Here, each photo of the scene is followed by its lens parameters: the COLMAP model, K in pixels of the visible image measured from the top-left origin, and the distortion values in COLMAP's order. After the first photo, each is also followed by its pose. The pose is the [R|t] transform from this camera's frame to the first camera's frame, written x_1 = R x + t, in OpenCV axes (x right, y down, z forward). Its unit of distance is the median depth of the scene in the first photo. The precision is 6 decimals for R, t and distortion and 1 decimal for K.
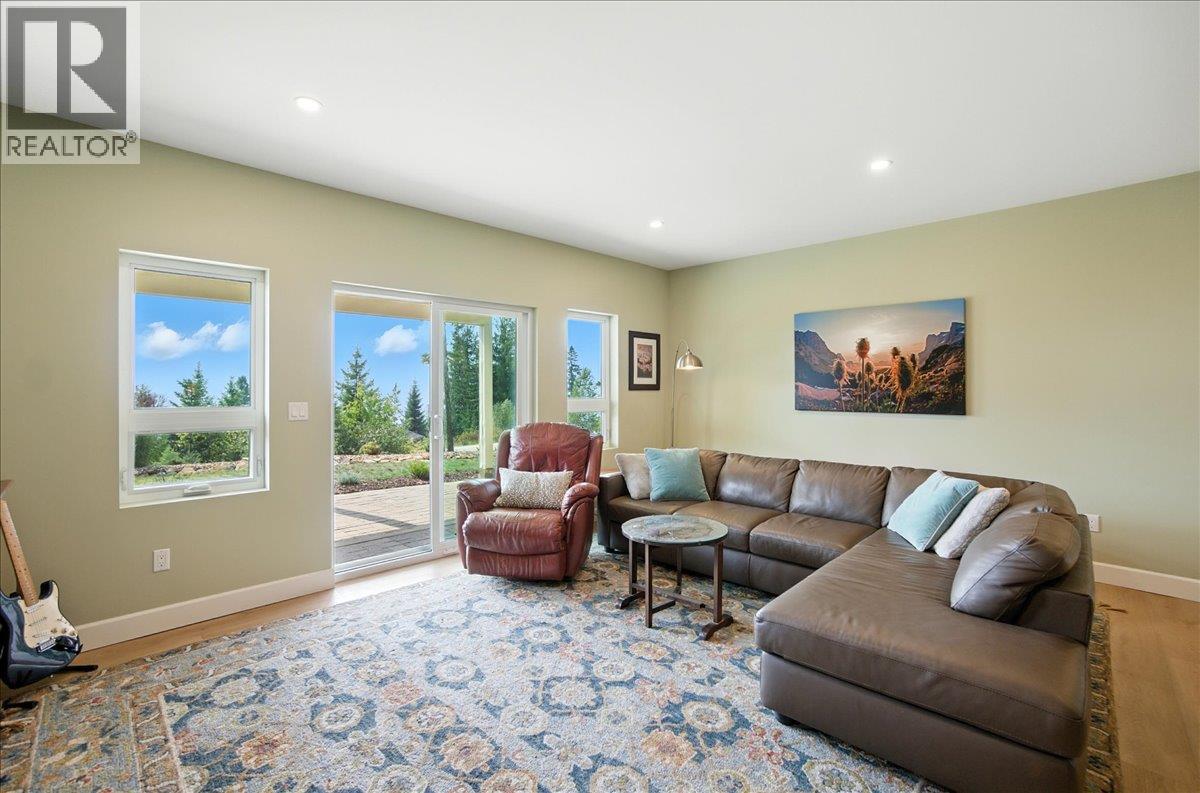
lens RADIAL K [[531.2, 0, 581.4], [0, 531.2, 387.7], [0, 0, 1]] dist [-0.042618, 0.023980]
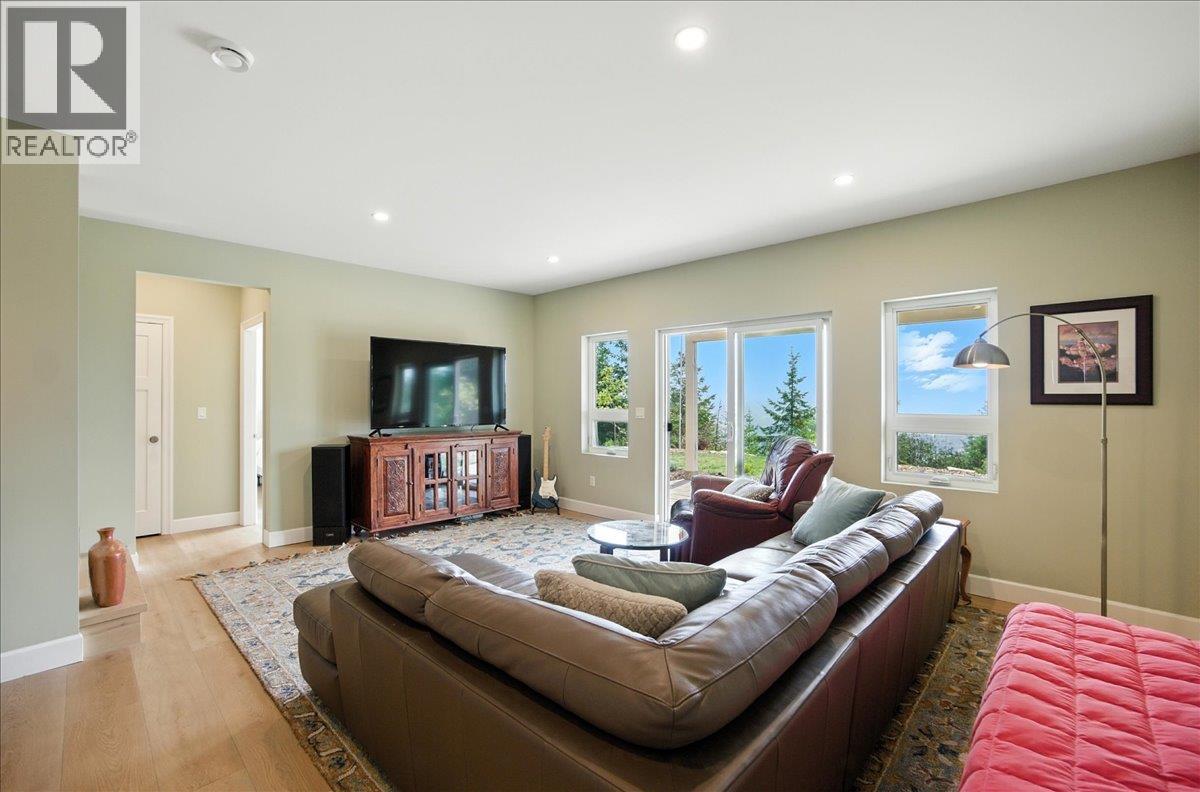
lens RADIAL K [[531.2, 0, 581.4], [0, 531.2, 387.2], [0, 0, 1]] dist [-0.042618, 0.023980]
pose [[0.002608, -0.018871, -0.999819, 1.523121], [0.002777, 0.999818, -0.018863, -0.010708], [0.999993, -0.002728, 0.002660, 1.074759]]
